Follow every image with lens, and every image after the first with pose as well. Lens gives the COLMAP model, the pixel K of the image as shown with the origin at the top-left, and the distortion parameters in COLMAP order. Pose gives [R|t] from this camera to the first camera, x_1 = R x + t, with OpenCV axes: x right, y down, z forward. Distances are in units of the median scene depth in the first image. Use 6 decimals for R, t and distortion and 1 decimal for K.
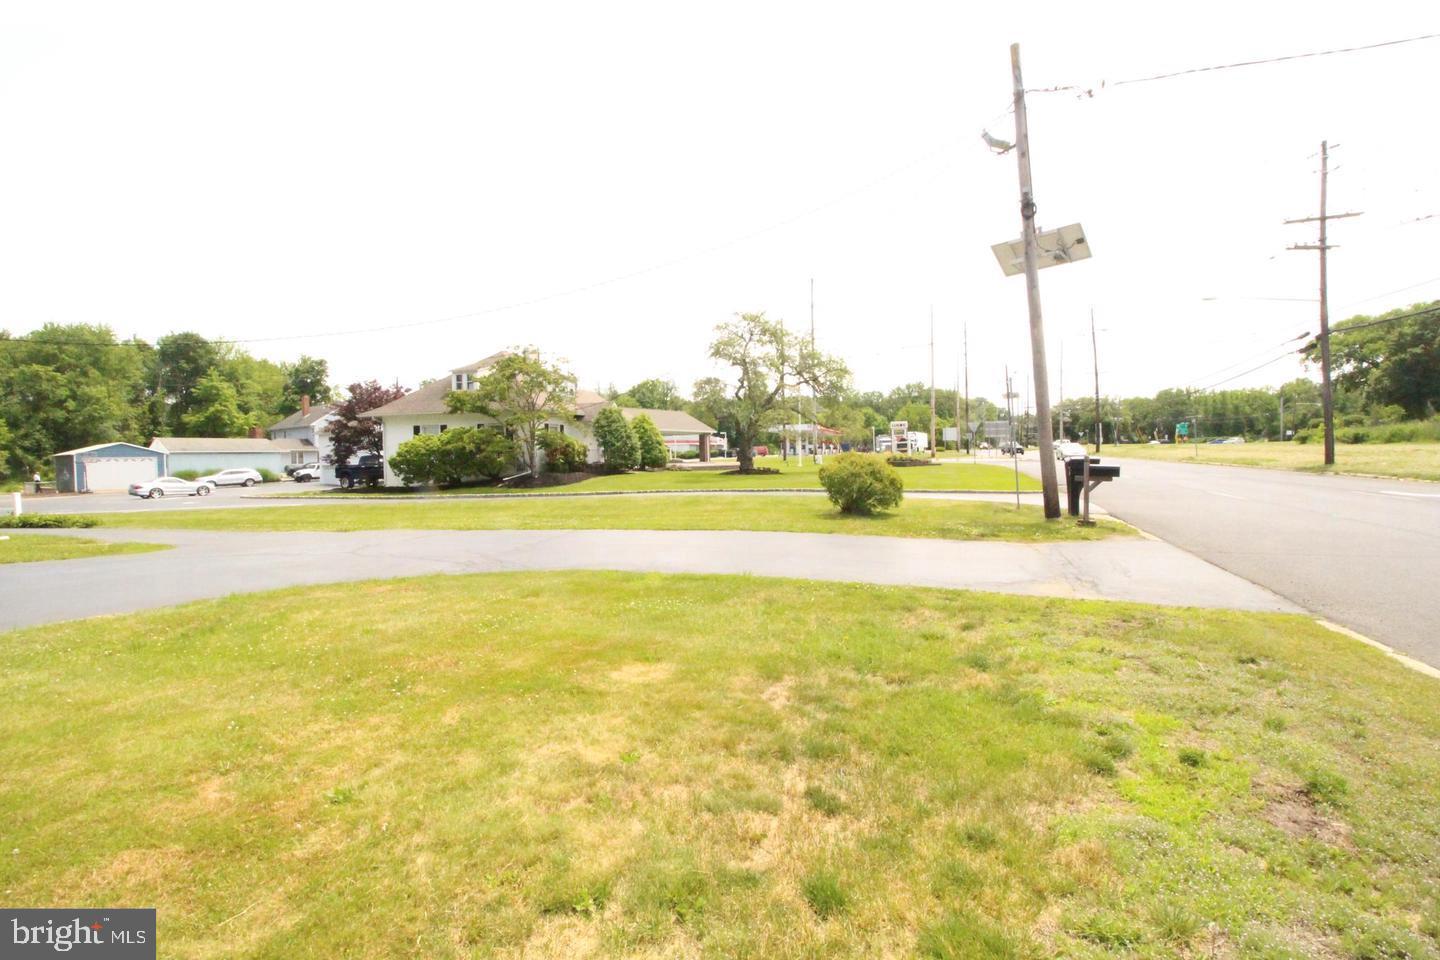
lens RADIAL K [[665.5, 0, 718.6], [0, 665.5, 476.4], [0, 0, 1]] dist [0.002046, -0.014141]
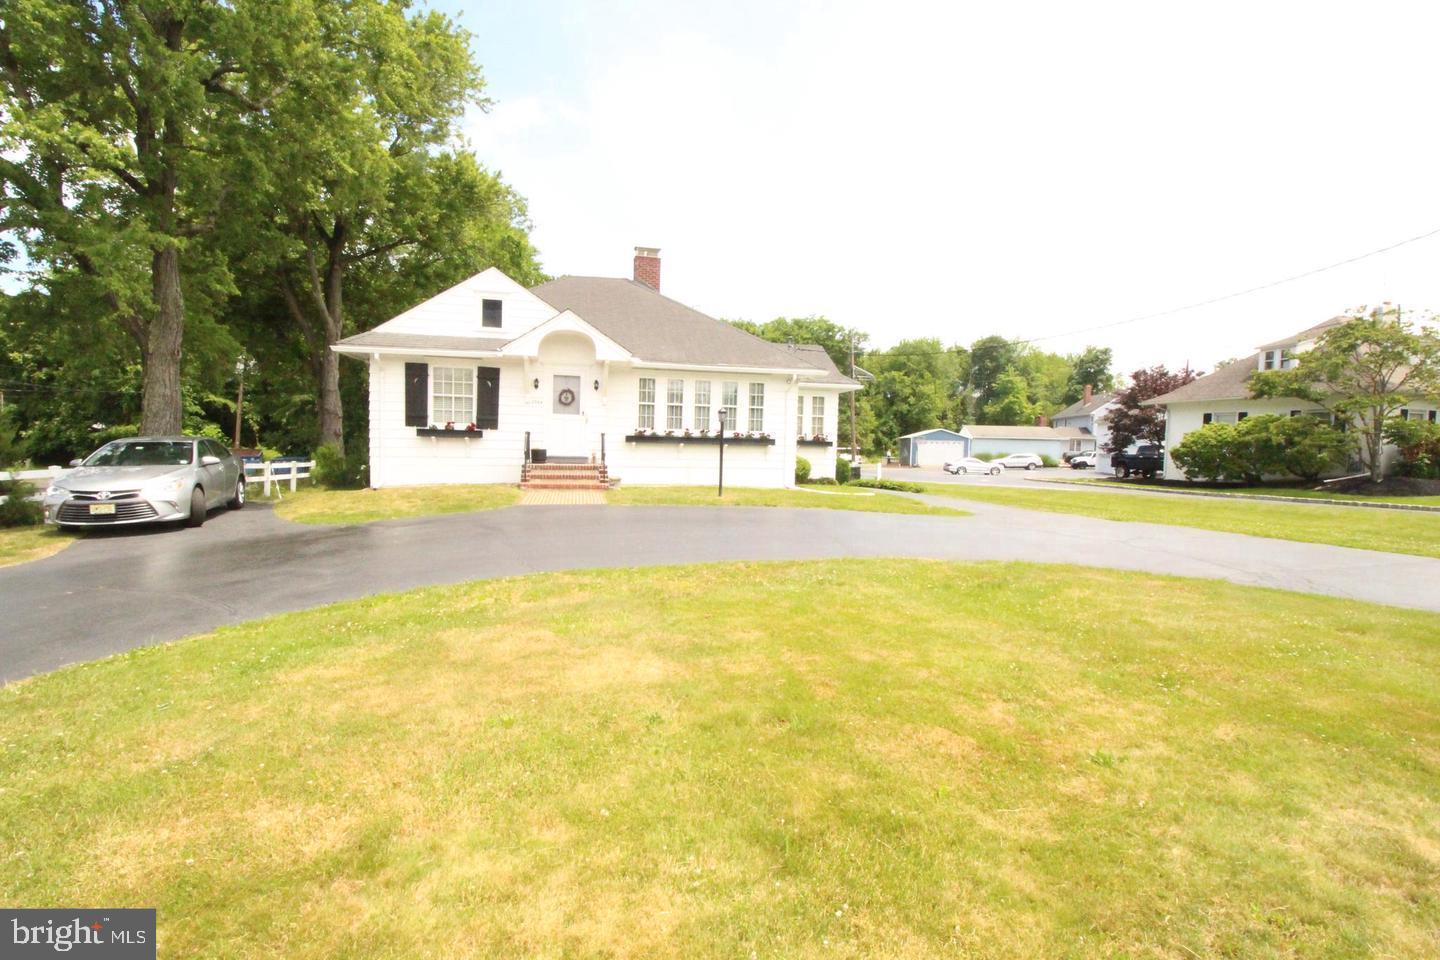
lens RADIAL K [[665.5, 0, 712.7], [0, 665.5, 475.4], [0, 0, 1]] dist [0.002046, -0.014141]
pose [[0.486058, 0.069696, -0.871143, 0.010750], [-0.056298, 0.997241, 0.048373, 0.002433], [0.872111, 0.025531, 0.488641, -0.031207]]
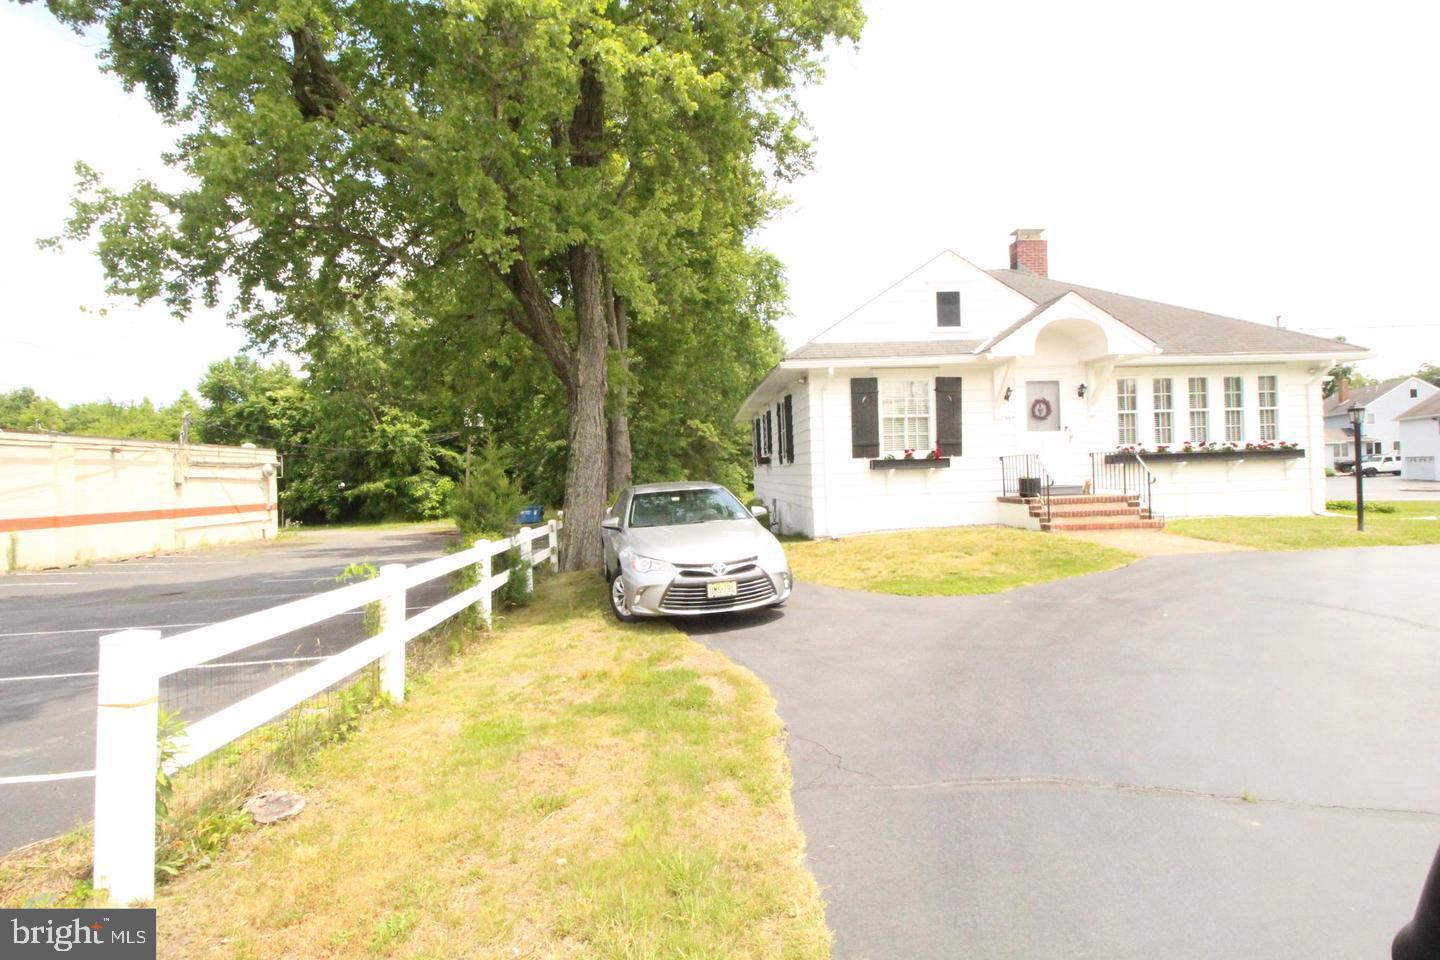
lens RADIAL K [[665.5, 0, 714.2], [0, 665.5, 473.7], [0, 0, 1]] dist [0.002046, -0.014141]
pose [[0.325925, 0.001524, -0.945394, -0.758381], [-0.002203, 0.999997, 0.000852, 0.038725], [0.945393, 0.001805, 0.325927, -0.657394]]
